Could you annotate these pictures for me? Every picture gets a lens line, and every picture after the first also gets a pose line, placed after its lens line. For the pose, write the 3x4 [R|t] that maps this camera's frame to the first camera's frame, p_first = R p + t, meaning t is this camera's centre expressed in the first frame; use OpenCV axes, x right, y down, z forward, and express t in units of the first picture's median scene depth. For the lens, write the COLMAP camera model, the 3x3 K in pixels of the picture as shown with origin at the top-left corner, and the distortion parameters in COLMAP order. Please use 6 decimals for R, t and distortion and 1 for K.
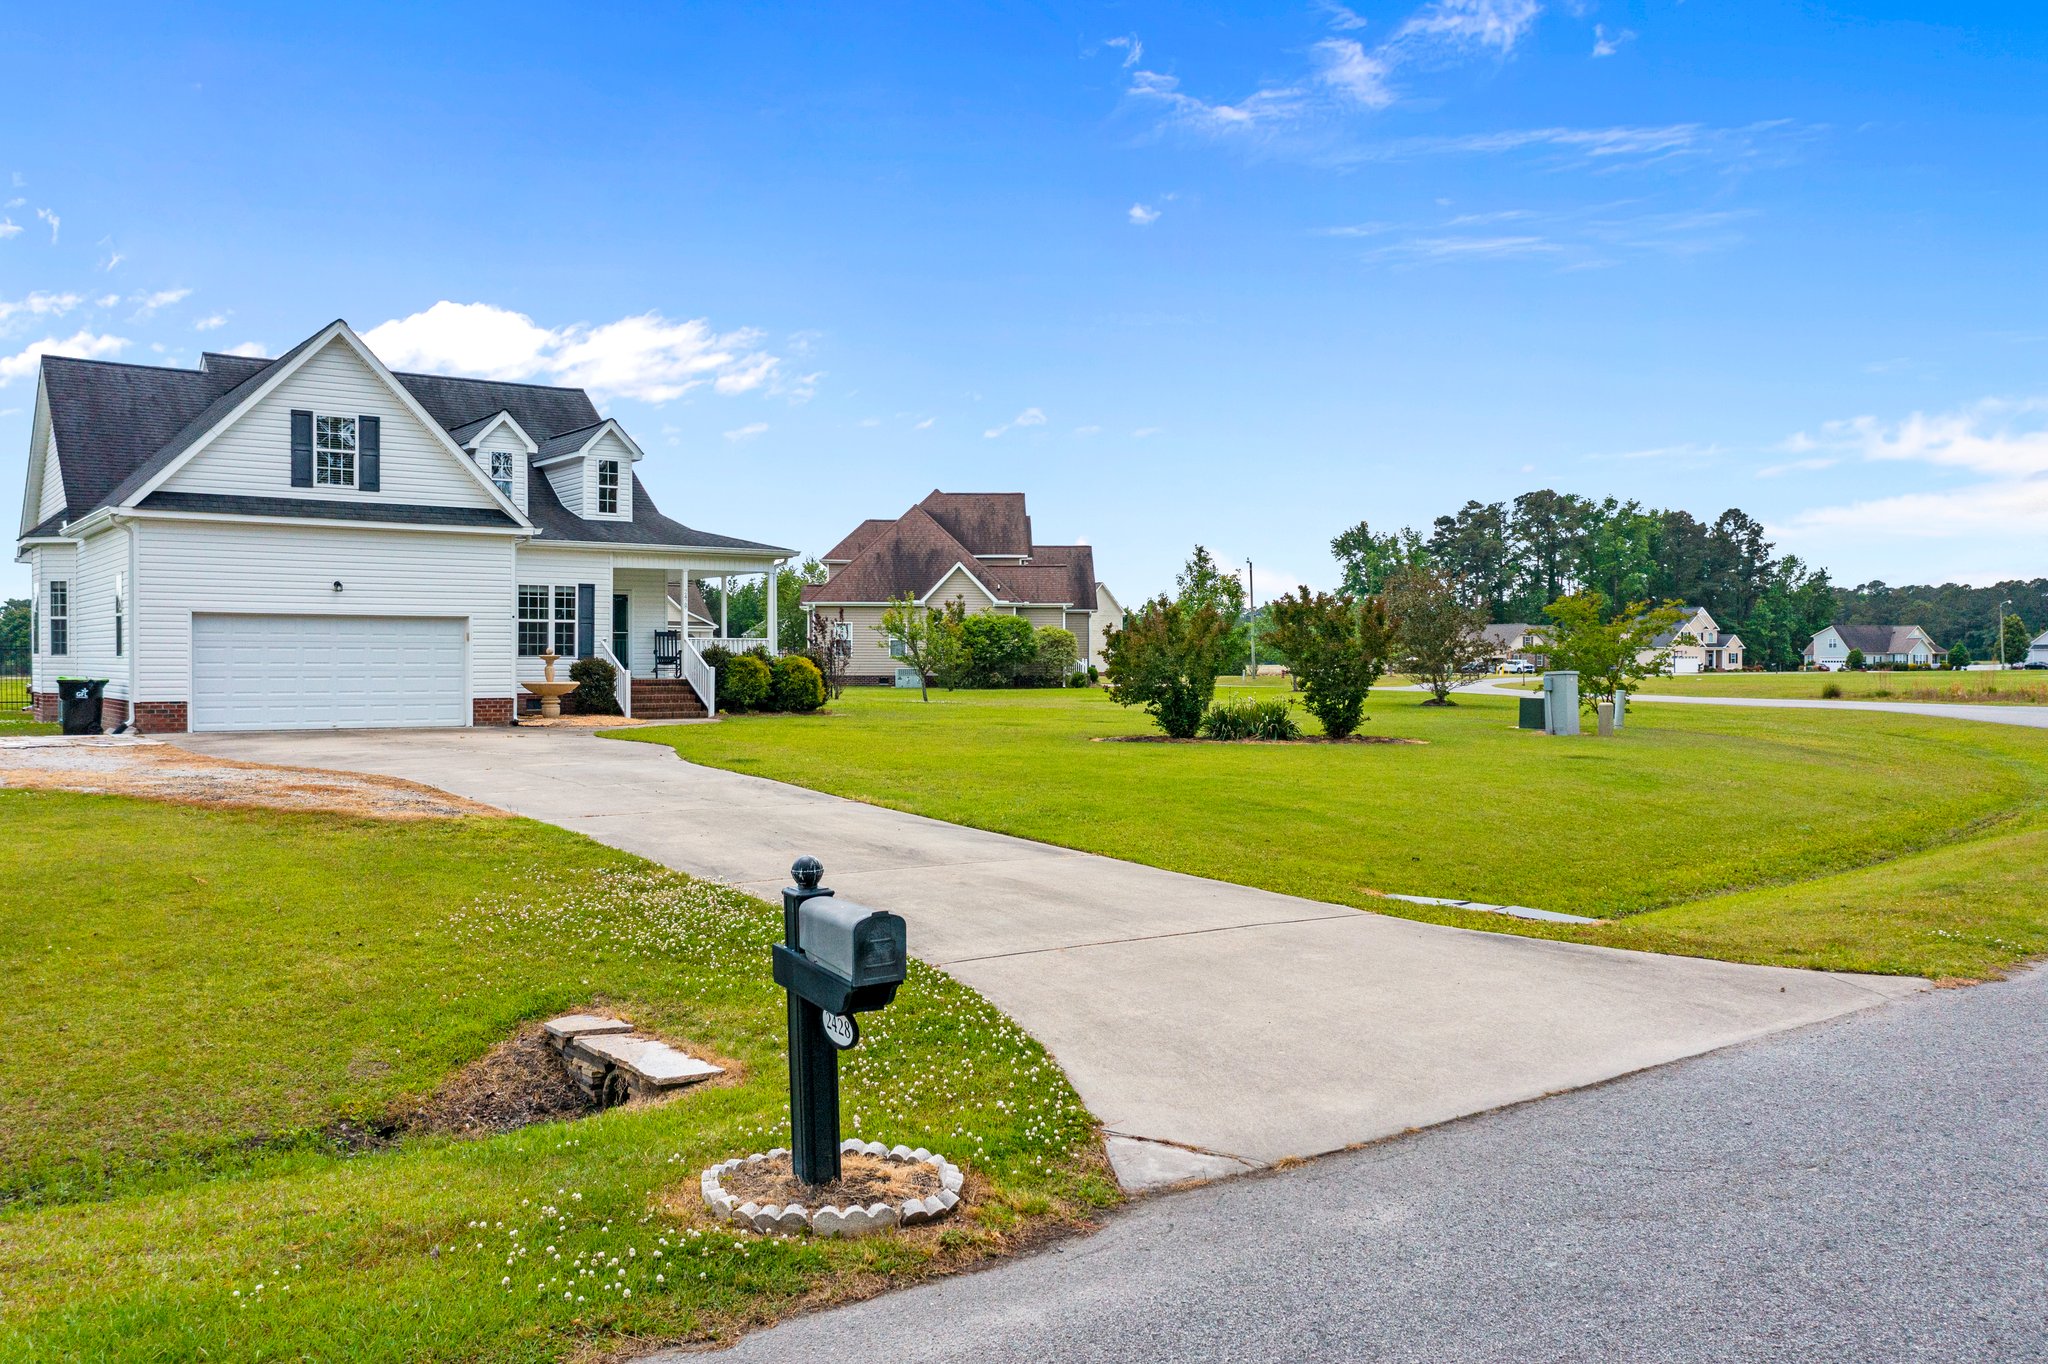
lens RADIAL K [[1619.0, 0, 1023.6], [0, 1619.0, 717.6], [0, 0, 1]] dist [-0.024615, -0.002343]
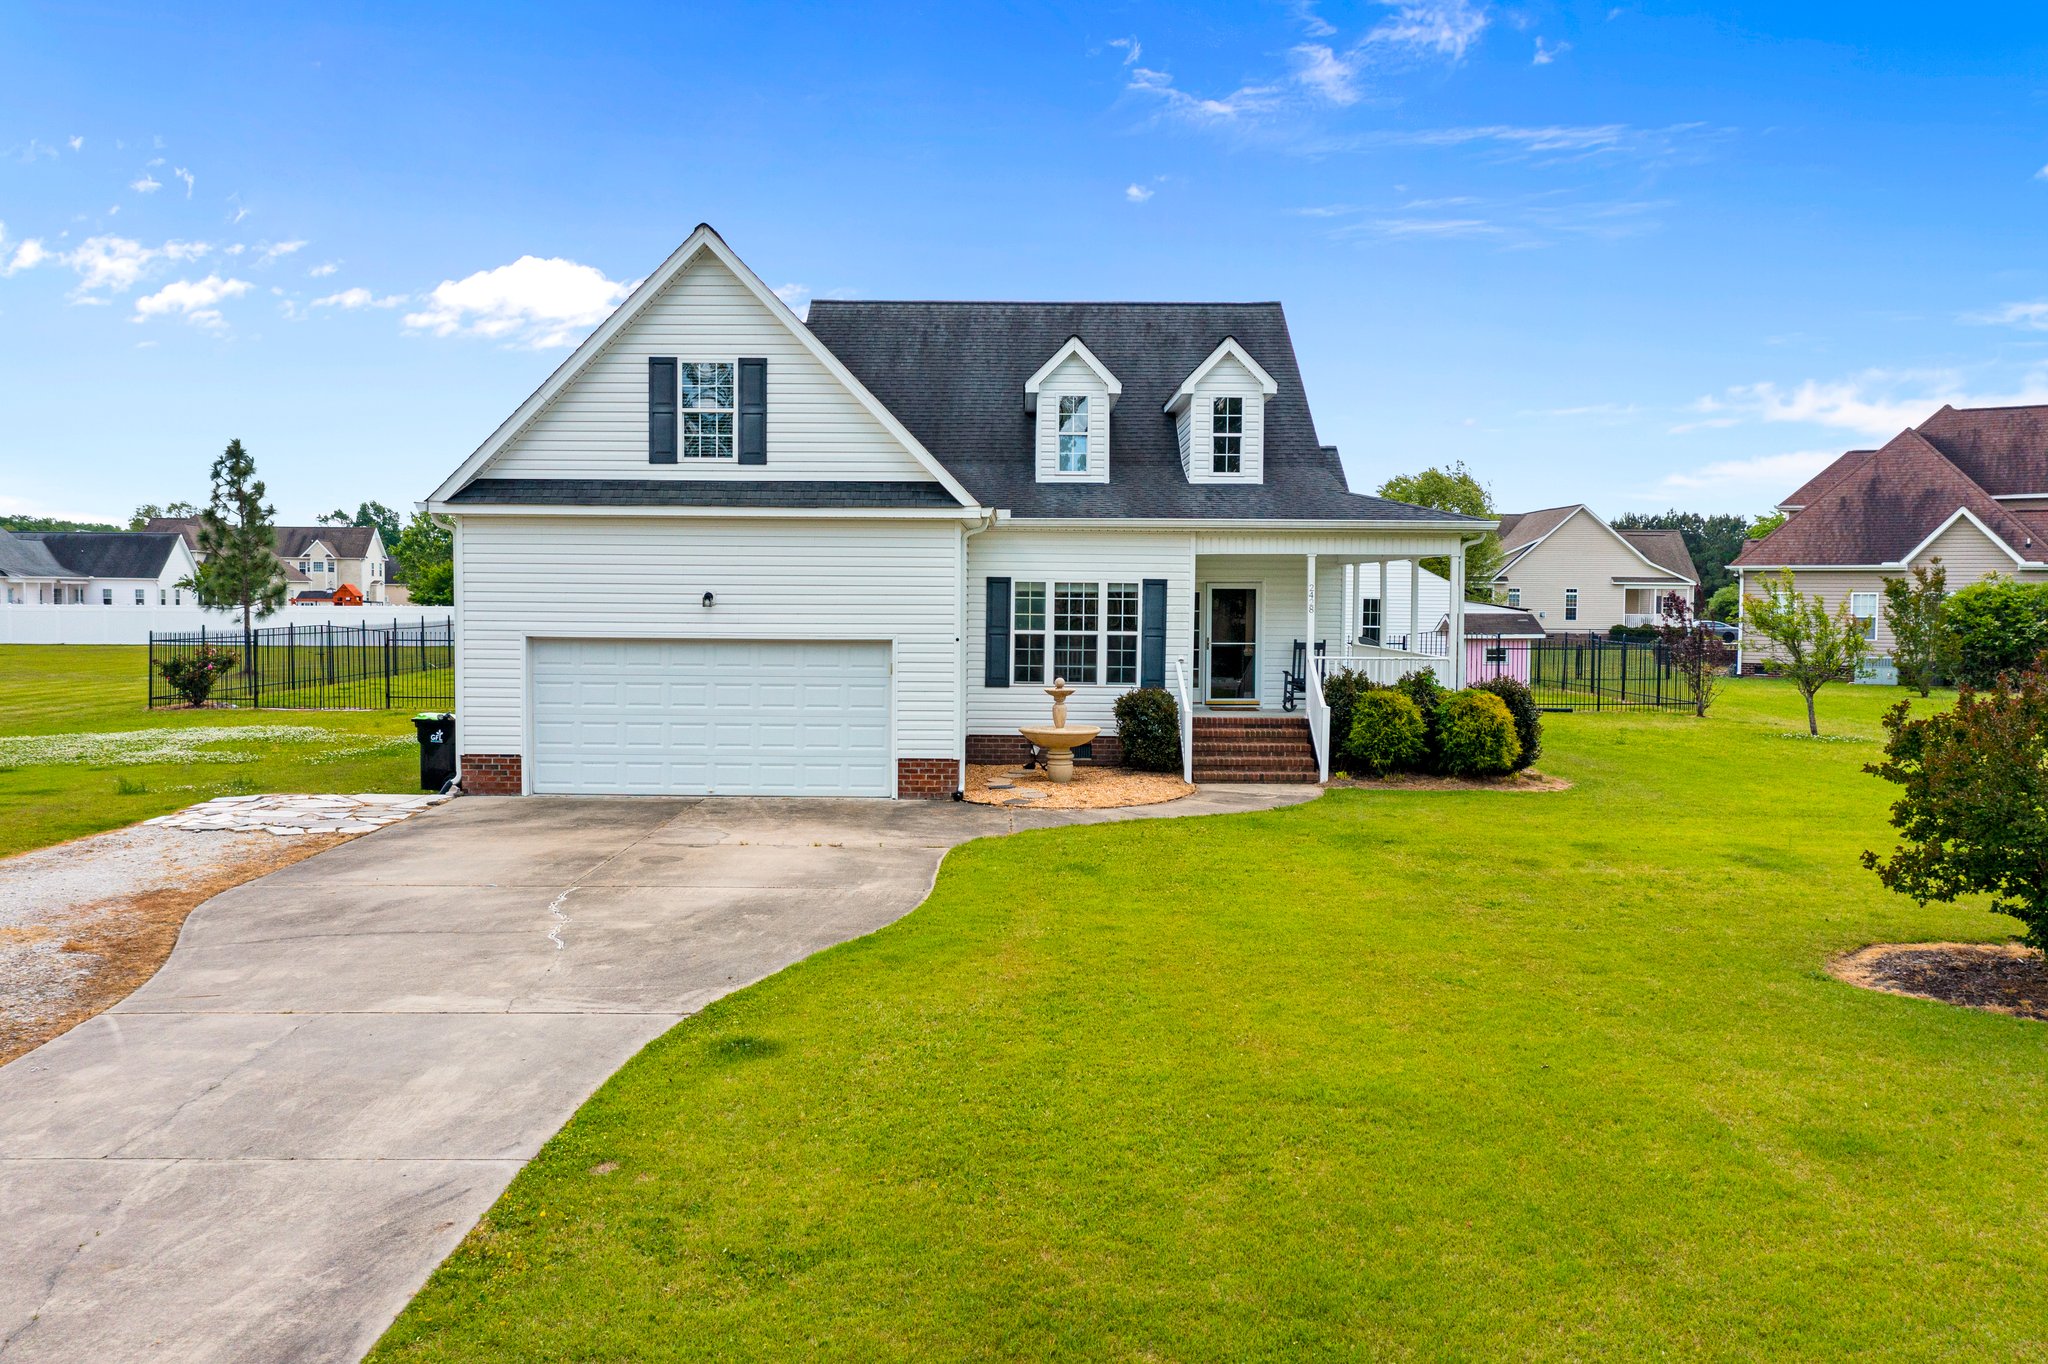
lens RADIAL K [[1634.5, 0, 1027.5], [0, 1634.5, 671.2], [0, 0, 1]] dist [-0.011549, -0.002557]
pose [[0.812204, 0.031336, -0.582531, 0.093816], [-0.027285, 0.999504, 0.015724, -0.053410], [0.582735, 0.003124, 0.812656, 0.405087]]
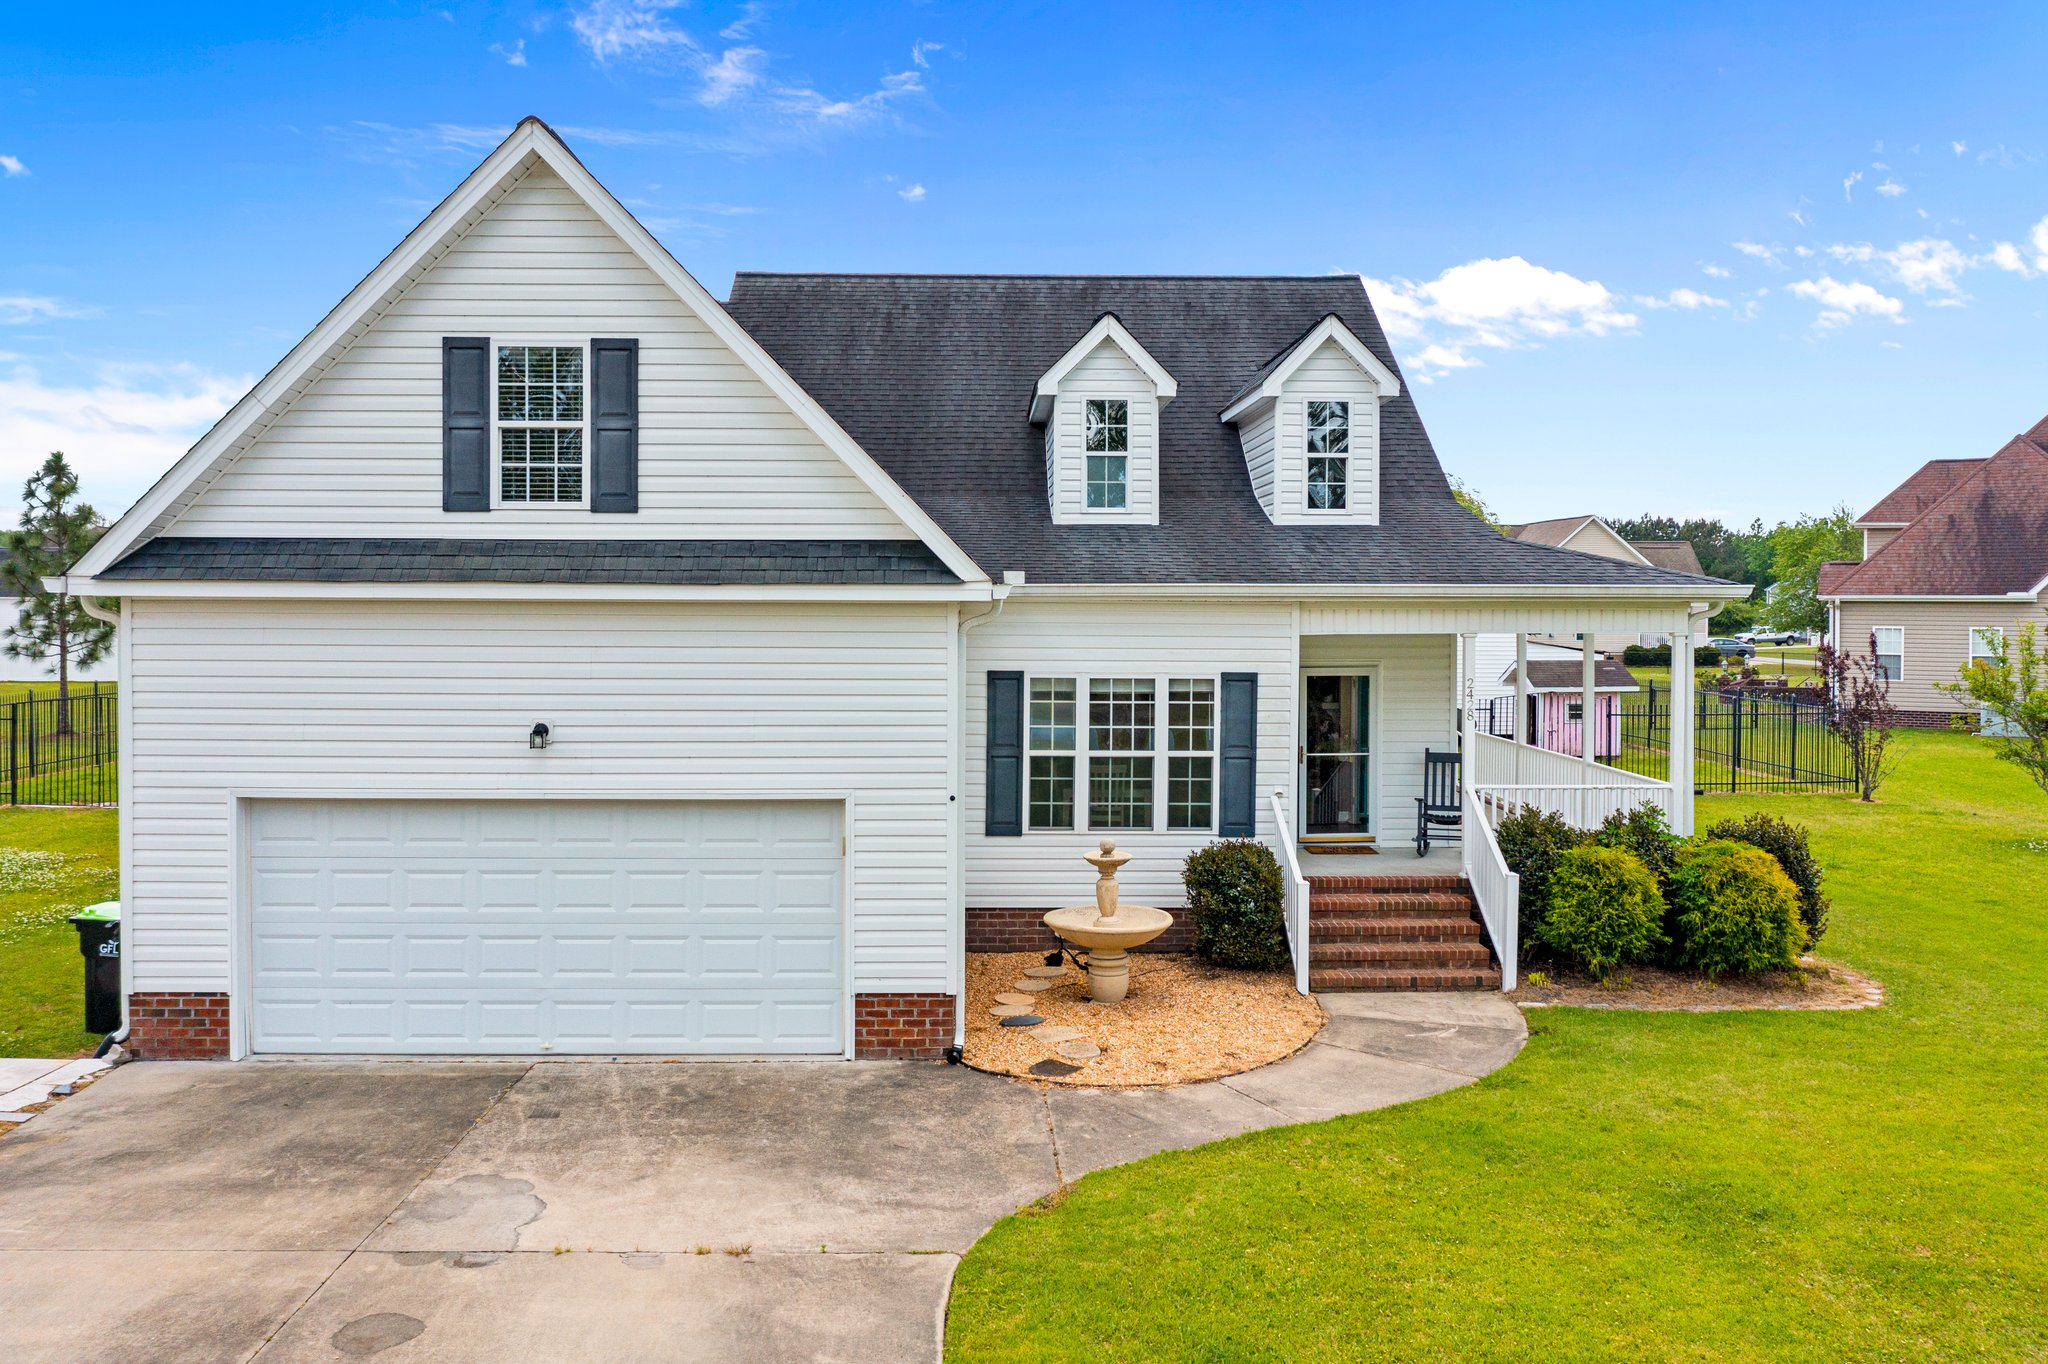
lens RADIAL K [[1662.4, 0, 1024.8], [0, 1662.4, 612.5], [0, 0, 1]] dist [-0.009230, -0.005481]
pose [[0.826831, 0.004926, -0.562429, -0.055050], [-0.022431, 0.999455, -0.024223, -0.087767], [0.562003, 0.032644, 0.826491, 0.578449]]
